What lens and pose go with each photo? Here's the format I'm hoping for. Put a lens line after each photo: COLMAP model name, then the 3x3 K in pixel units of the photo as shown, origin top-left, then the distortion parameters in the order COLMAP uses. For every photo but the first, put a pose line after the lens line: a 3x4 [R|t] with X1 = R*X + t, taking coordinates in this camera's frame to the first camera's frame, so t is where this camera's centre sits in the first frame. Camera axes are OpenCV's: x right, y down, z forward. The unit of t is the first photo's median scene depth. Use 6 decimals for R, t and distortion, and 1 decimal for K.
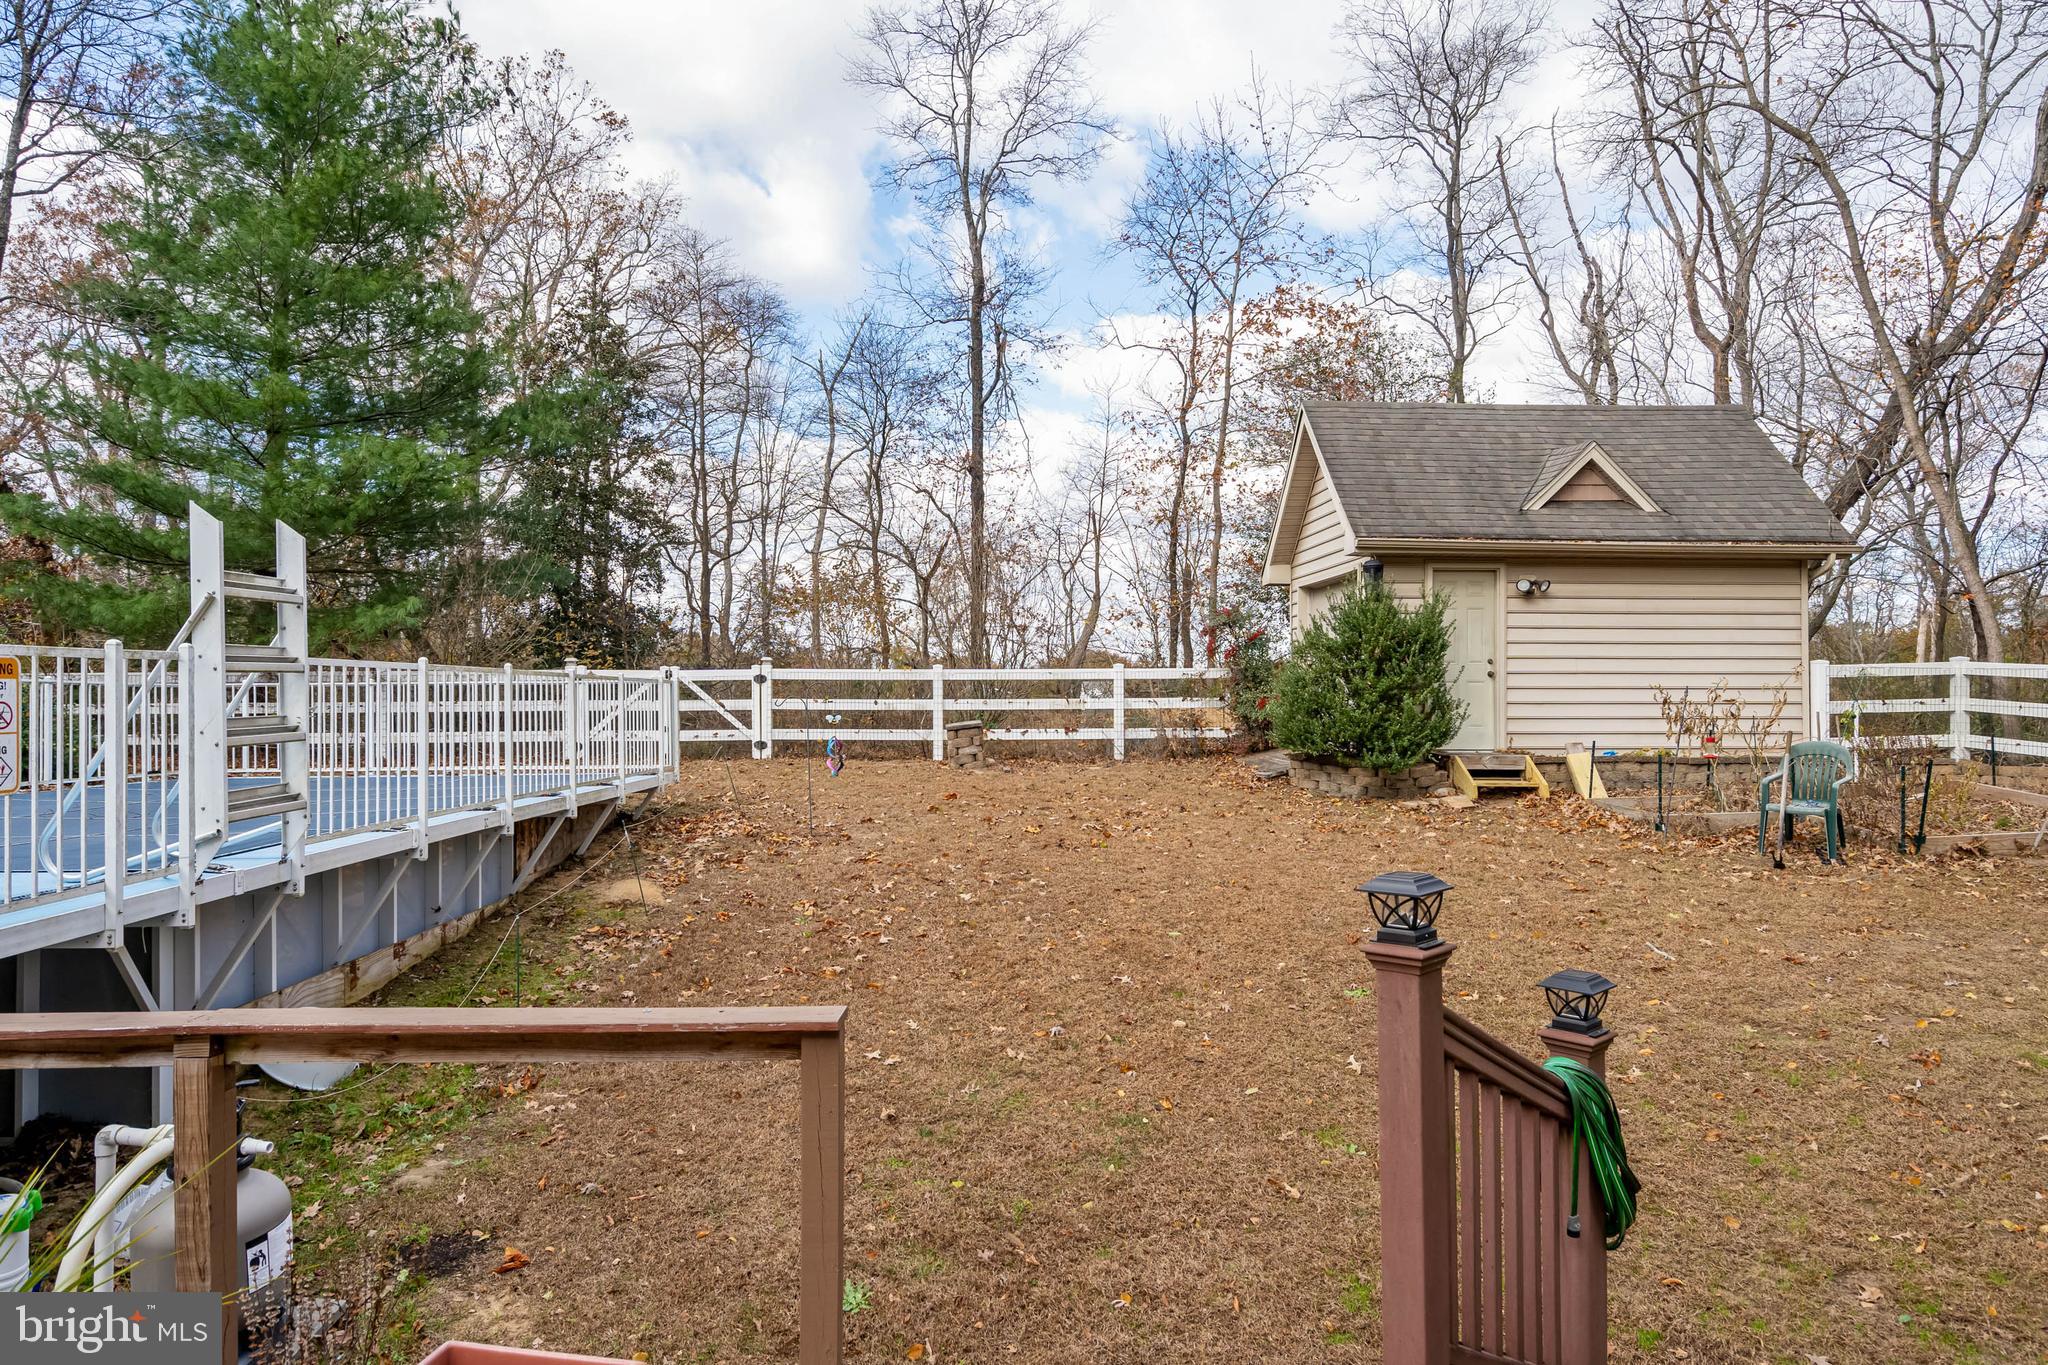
lens RADIAL K [[1252.3, 0, 1019.1], [0, 1252.3, 681.9], [0, 0, 1]] dist [0.009215, 0.004157]
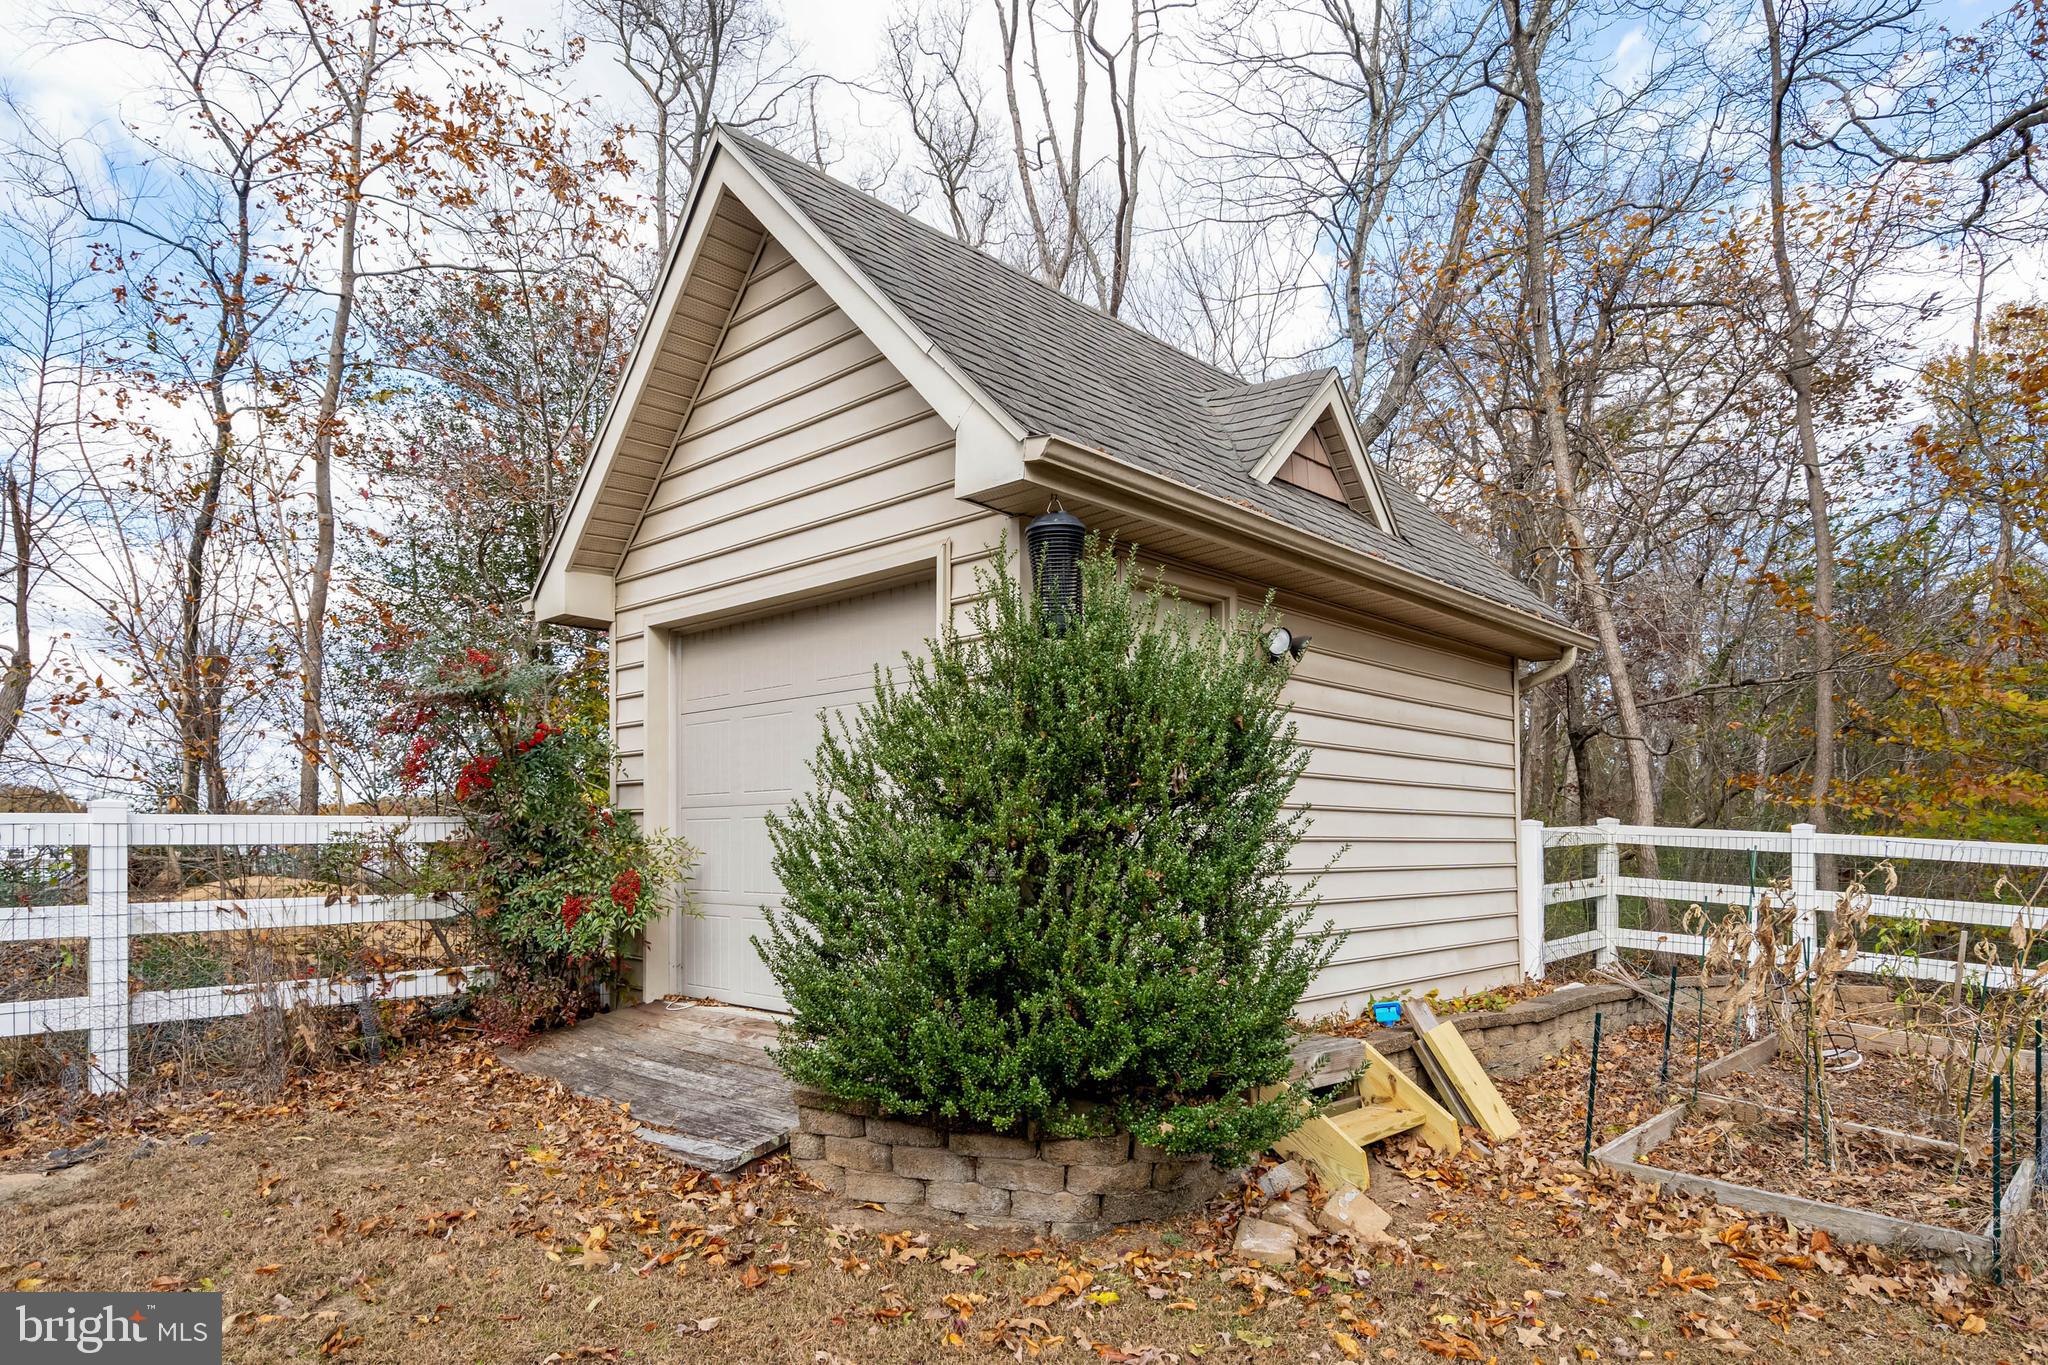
lens RADIAL K [[1170.3, 0, 1007.0], [0, 1170.3, 833.5], [0, 0, 1]] dist [0.000942, -0.001028]
pose [[0.725229, 0.003523, 0.688499, 0.040860], [-0.008716, 0.999954, 0.004064, -0.008845], [-0.688453, -0.008948, 0.725226, 0.643074]]
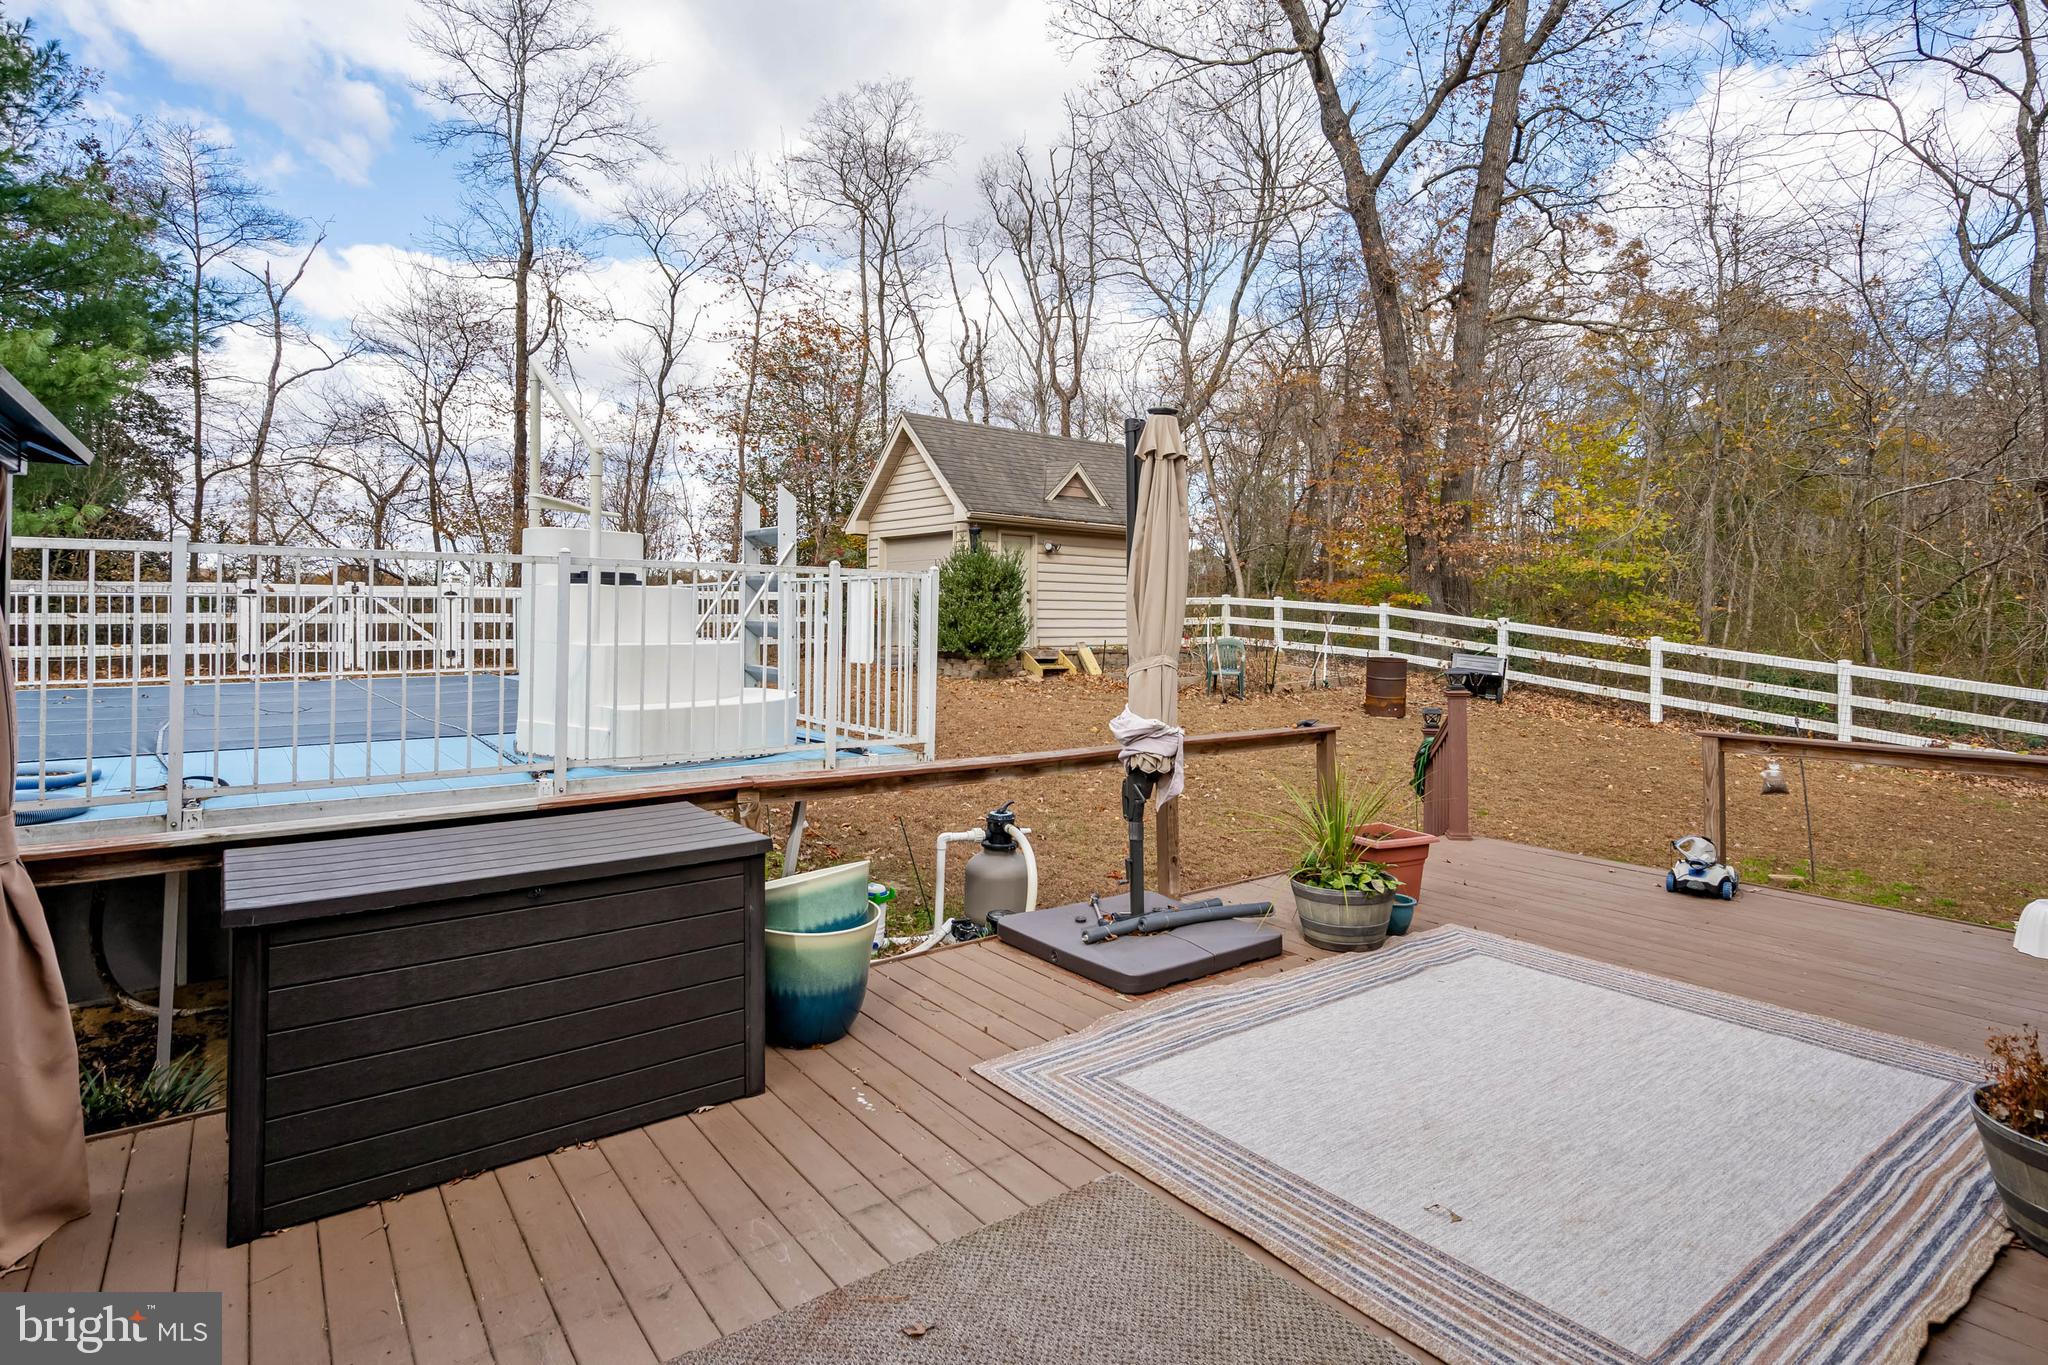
lens RADIAL K [[1083.5, 0, 1014.2], [0, 1083.5, 606.0], [0, 0, 1]] dist [-0.000358, -0.000807]
pose [[0.804082, 0.009976, 0.594434, -0.398077], [-0.012518, 0.999922, 0.000152, 0.000961], [-0.594386, -0.007563, 0.804144, -0.094193]]
